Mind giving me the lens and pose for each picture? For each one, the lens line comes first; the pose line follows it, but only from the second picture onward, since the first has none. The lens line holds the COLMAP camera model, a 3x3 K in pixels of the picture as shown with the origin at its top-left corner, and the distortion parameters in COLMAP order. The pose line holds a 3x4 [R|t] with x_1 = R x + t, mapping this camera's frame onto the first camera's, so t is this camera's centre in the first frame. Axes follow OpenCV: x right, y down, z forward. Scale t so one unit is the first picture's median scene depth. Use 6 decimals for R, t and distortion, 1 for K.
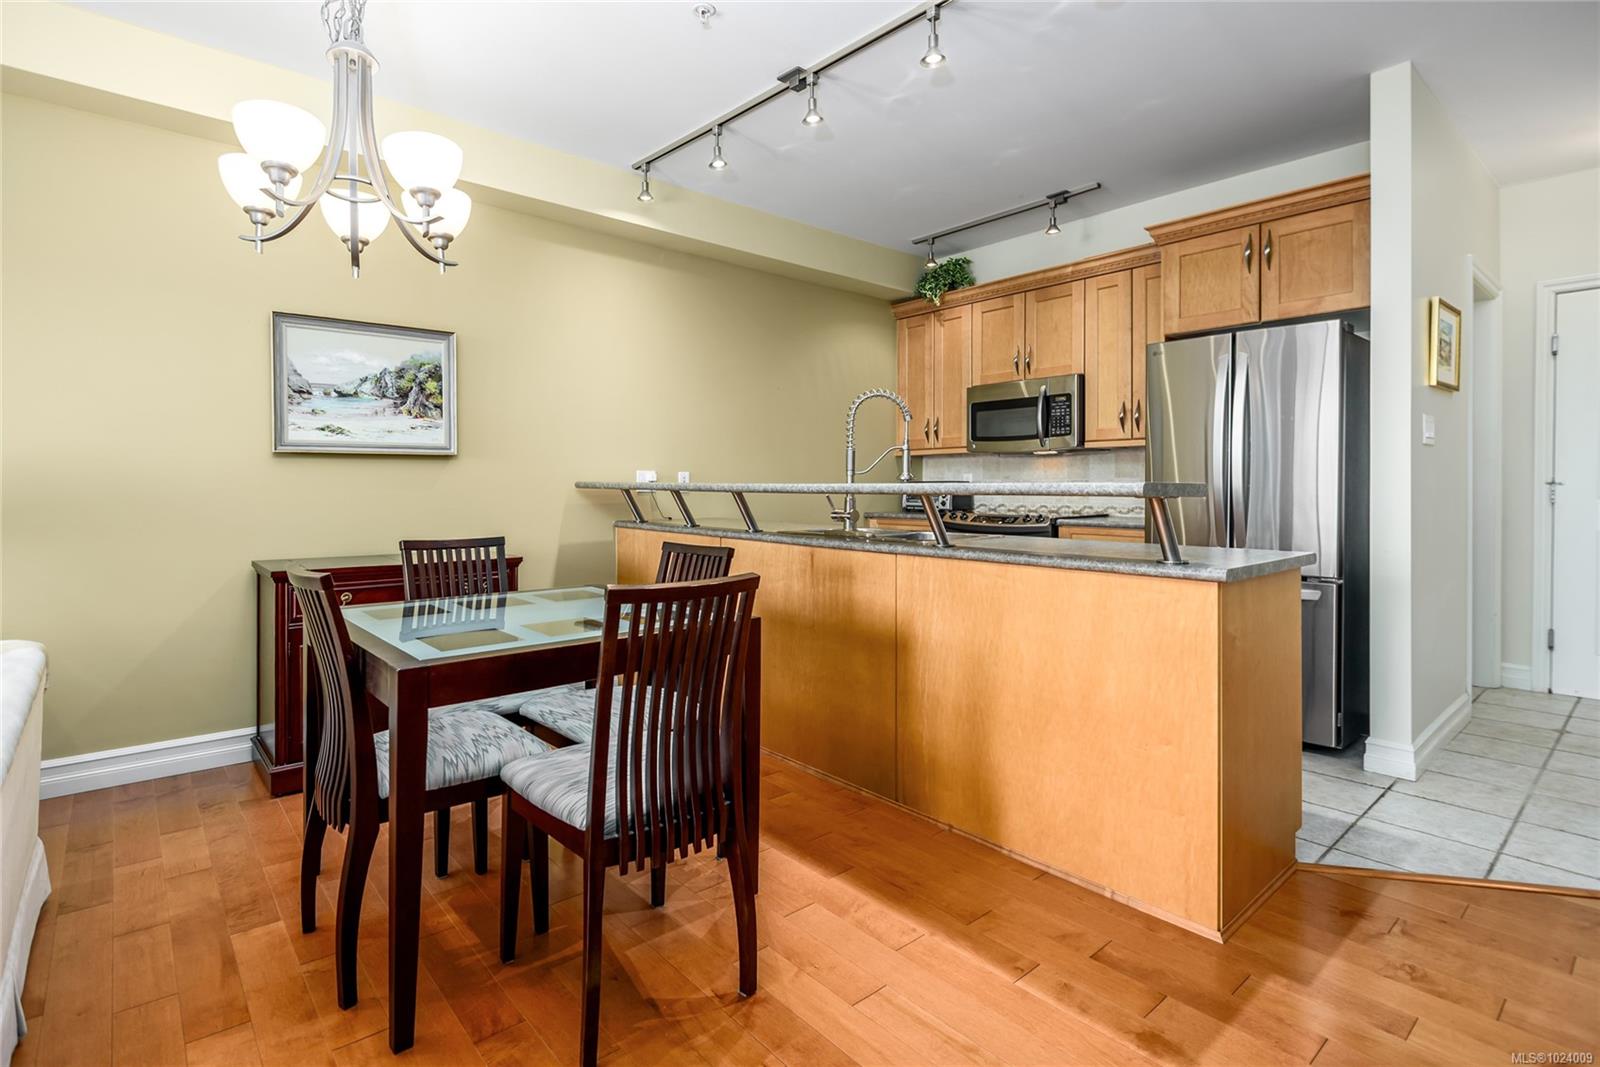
lens RADIAL K [[762.1, 0, 774.4], [0, 762.1, 491.3], [0, 0, 1]] dist [0.003140, -0.006990]
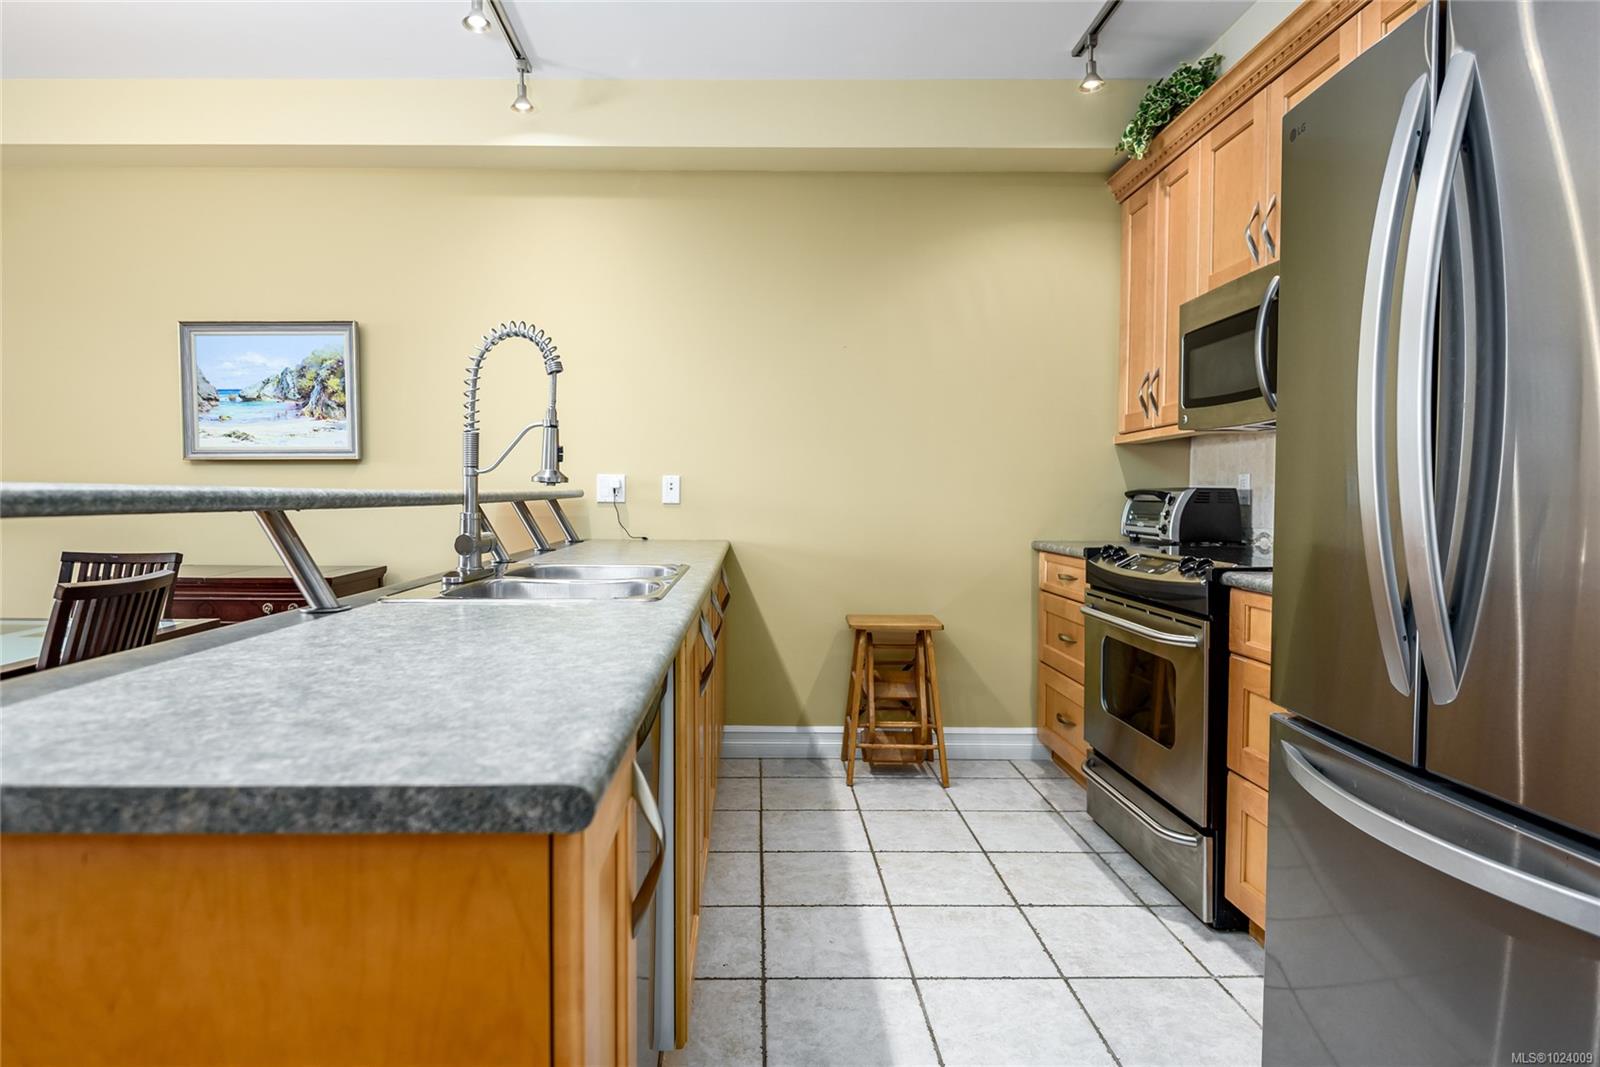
lens RADIAL K [[851.6, 0, 748.9], [0, 851.6, 518.7], [0, 0, 1]] dist [0.011116, -0.009380]
pose [[0.766839, 0.020453, -0.641513, 0.502897], [-0.009138, 0.999739, 0.020951, -0.002960], [0.641774, -0.010204, 0.766826, 0.466787]]
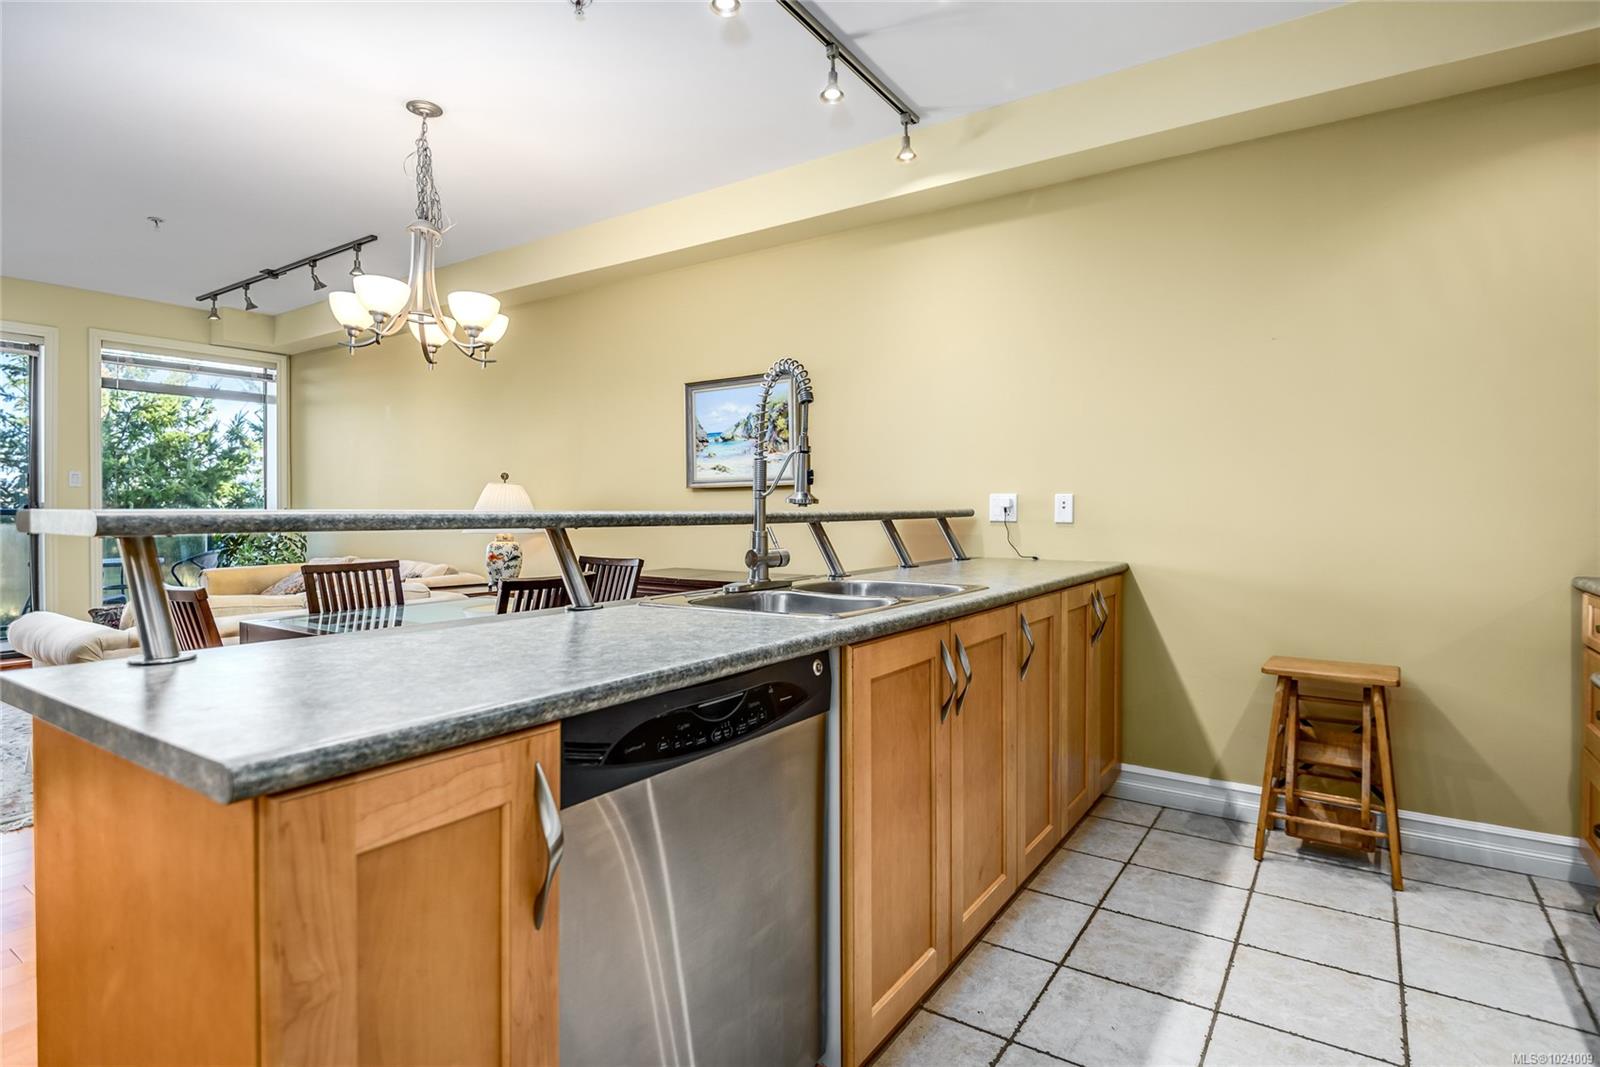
lens RADIAL K [[800.8, 0, 805.1], [0, 800.8, 520.5], [0, 0, 1]] dist [0.003461, -0.010031]
pose [[0.273520, 0.008753, -0.961826, 0.575283], [-0.007605, 0.999947, 0.006937, -0.005391], [0.961836, 0.005417, 0.273572, 0.624667]]
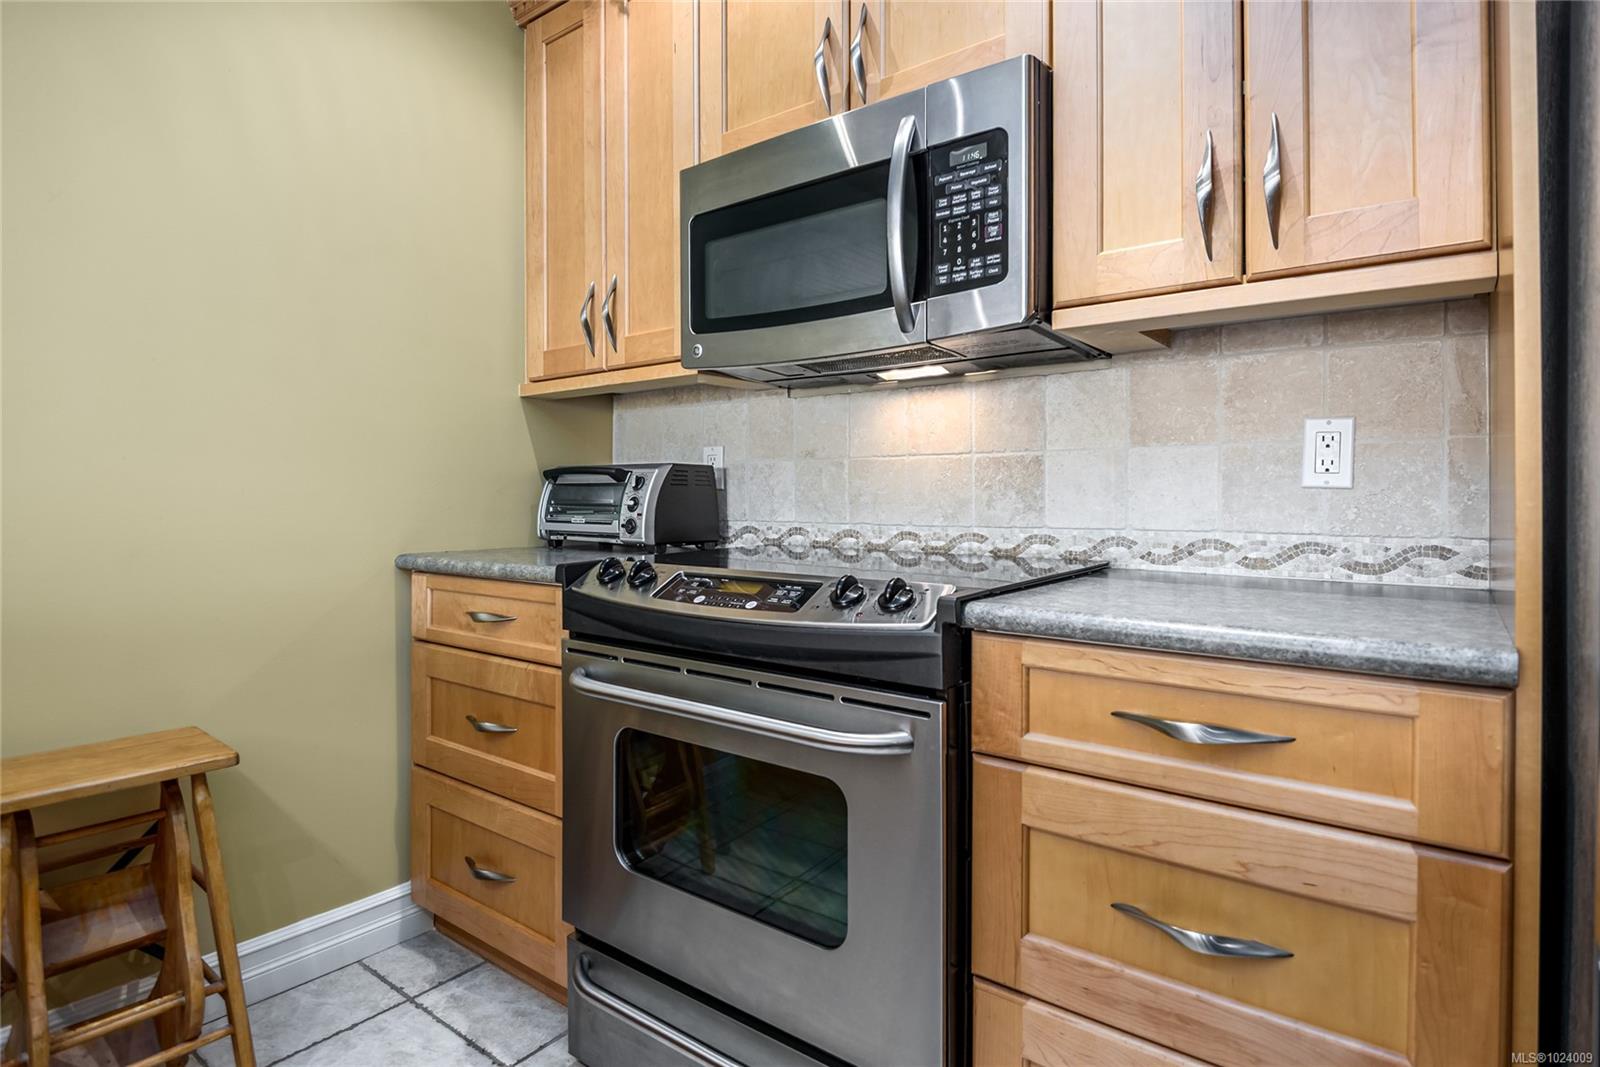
lens RADIAL K [[851.6, 0, 789.5], [0, 851.6, 494.2], [0, 0, 1]] dist [0.011116, -0.009380]
pose [[0.977064, 0.003179, 0.212924, 0.276579], [-0.001070, 0.999949, -0.010021, 0.005555], [-0.212945, 0.009564, 0.977017, 0.798197]]
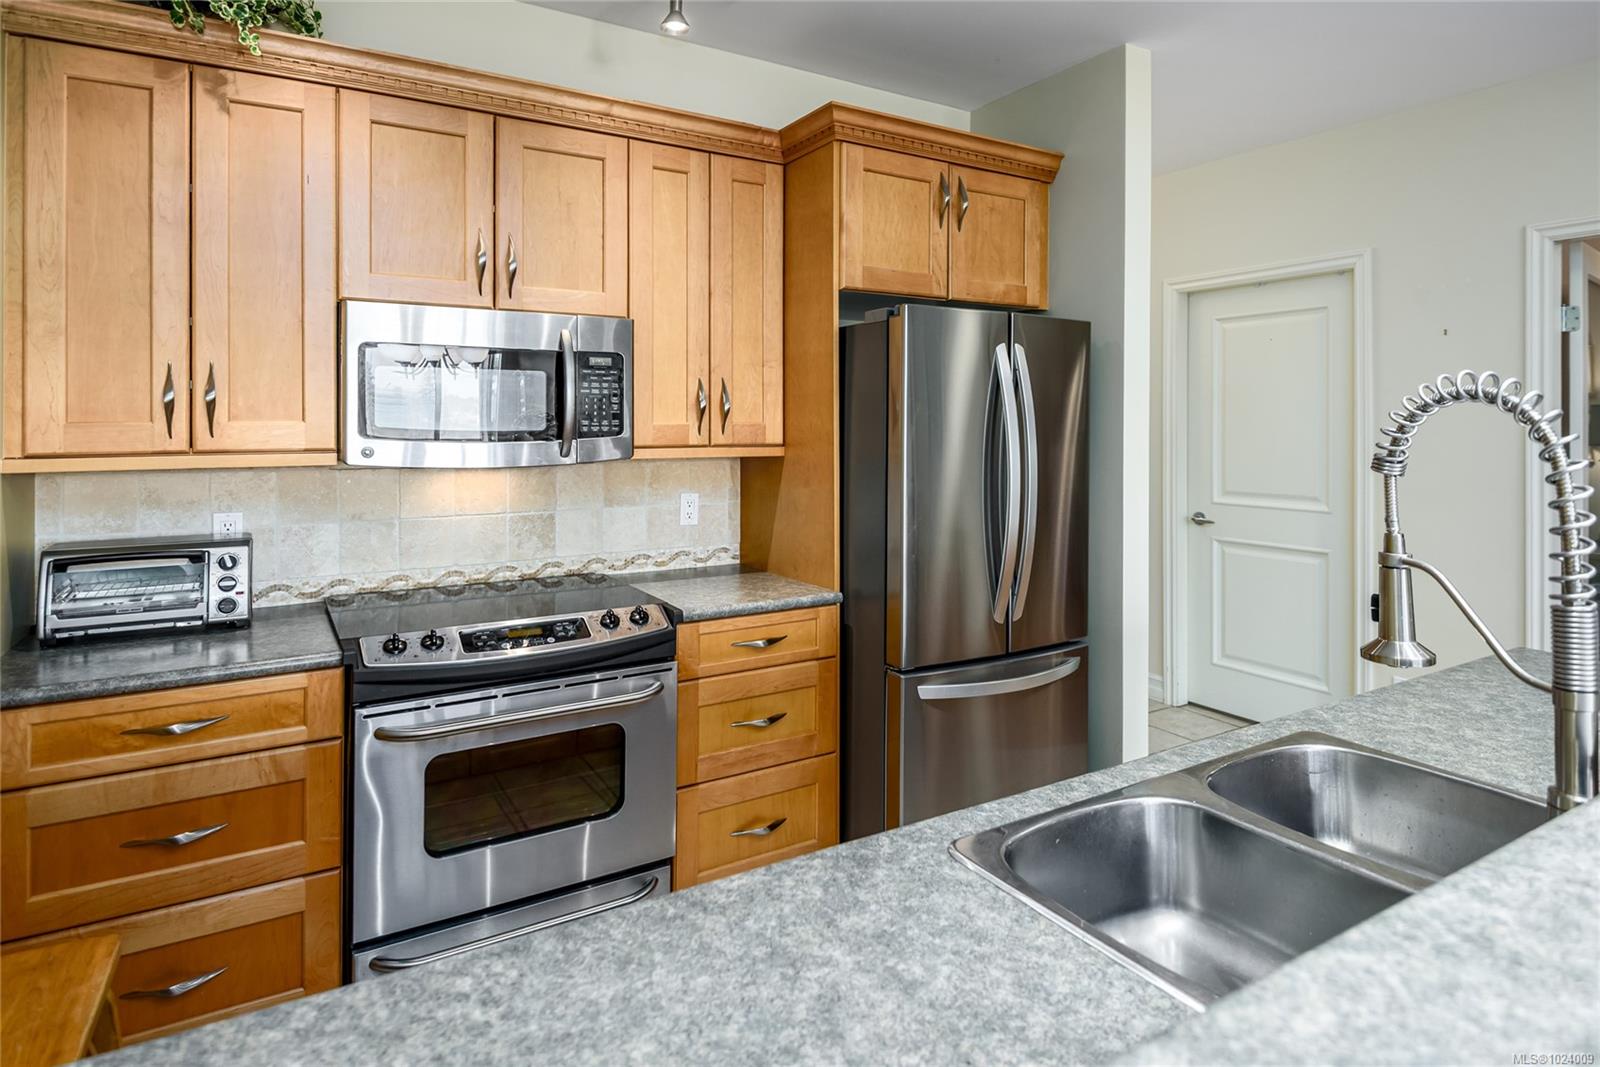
lens RADIAL K [[851.6, 0, 758.5], [0, 851.6, 422.6], [0, 0, 1]] dist [0.011116, -0.009380]
pose [[0.172903, 0.008562, 0.984902, -0.170734], [0.013277, 0.999851, -0.011023, -0.082929], [-0.984849, 0.014982, 0.172764, 0.899023]]
